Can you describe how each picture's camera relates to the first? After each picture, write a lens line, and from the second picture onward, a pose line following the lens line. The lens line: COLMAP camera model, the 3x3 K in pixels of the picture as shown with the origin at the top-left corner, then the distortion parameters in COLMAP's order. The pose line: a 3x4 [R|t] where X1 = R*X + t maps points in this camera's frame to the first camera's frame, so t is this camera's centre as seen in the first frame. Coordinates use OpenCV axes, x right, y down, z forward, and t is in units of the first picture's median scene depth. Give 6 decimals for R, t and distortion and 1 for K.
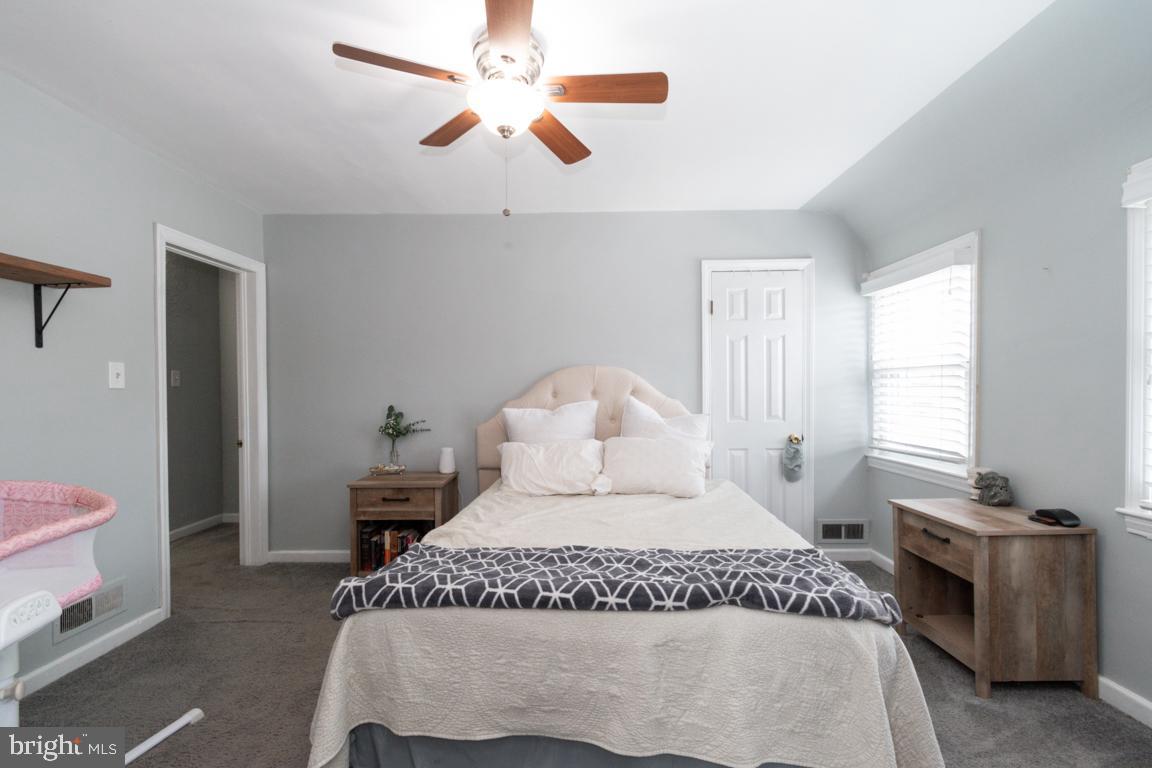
lens RADIAL K [[511.8, 0, 572.5], [0, 511.8, 391.3], [0, 0, 1]] dist [-0.003323, -0.000444]
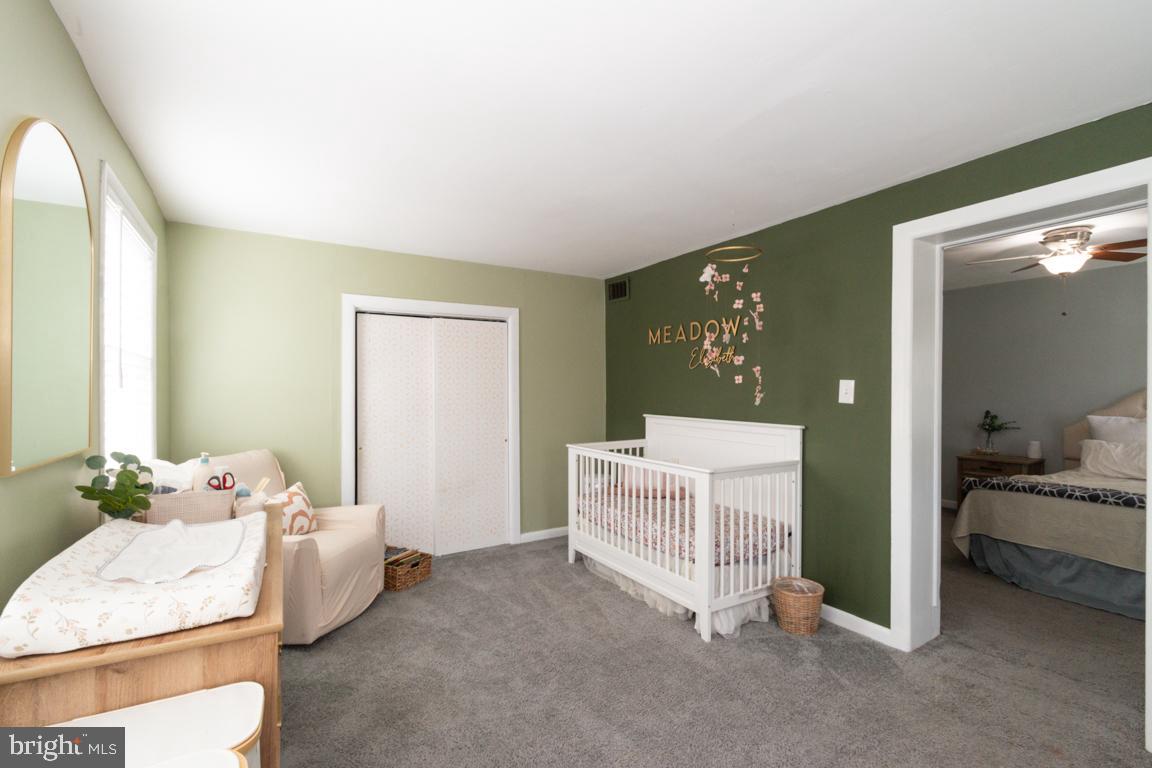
lens RADIAL K [[511.8, 0, 570.9], [0, 511.8, 396.2], [0, 0, 1]] dist [-0.003323, -0.000444]
pose [[0.527464, 0.013598, -0.849468, 0.325053], [-0.010023, 0.999902, 0.009782, -0.019547], [0.849518, 0.003355, 0.527549, -0.988043]]
